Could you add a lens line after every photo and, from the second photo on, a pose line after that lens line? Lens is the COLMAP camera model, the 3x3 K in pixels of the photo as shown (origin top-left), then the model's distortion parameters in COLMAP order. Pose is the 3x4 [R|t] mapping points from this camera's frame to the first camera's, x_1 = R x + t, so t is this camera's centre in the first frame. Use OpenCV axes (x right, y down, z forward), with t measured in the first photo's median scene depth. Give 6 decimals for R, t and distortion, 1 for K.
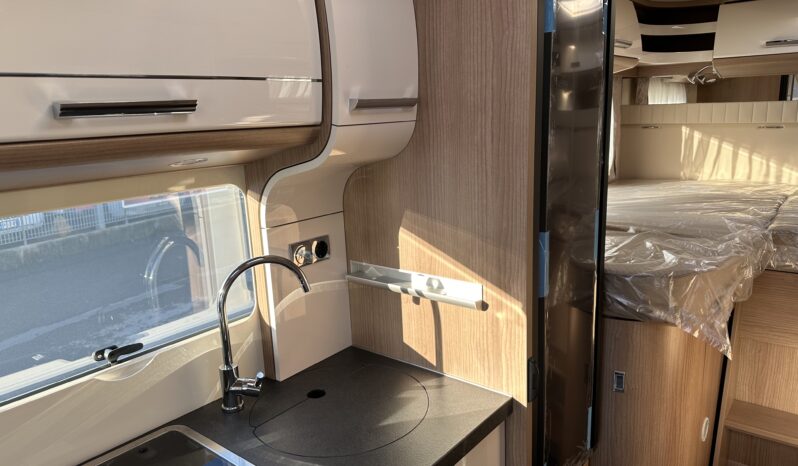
lens RADIAL K [[567.0, 0, 401.0], [0, 567.0, 240.4], [0, 0, 1]] dist [0.081841, -0.113759]
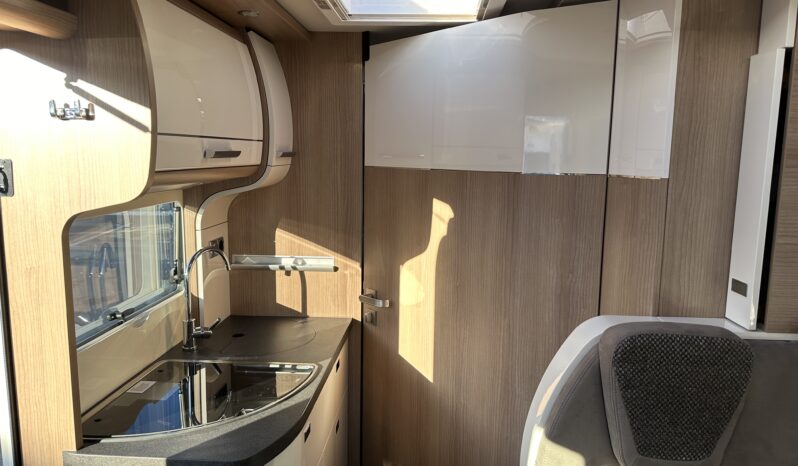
lens RADIAL K [[567.0, 0, 401.0], [0, 567.0, 240.4], [0, 0, 1]] dist [0.081841, -0.113759]
pose [[0.819259, -0.040725, 0.571976, -0.660206], [0.085103, 0.995064, -0.051046, 0.127222], [-0.567074, 0.090496, 0.818680, -0.546547]]
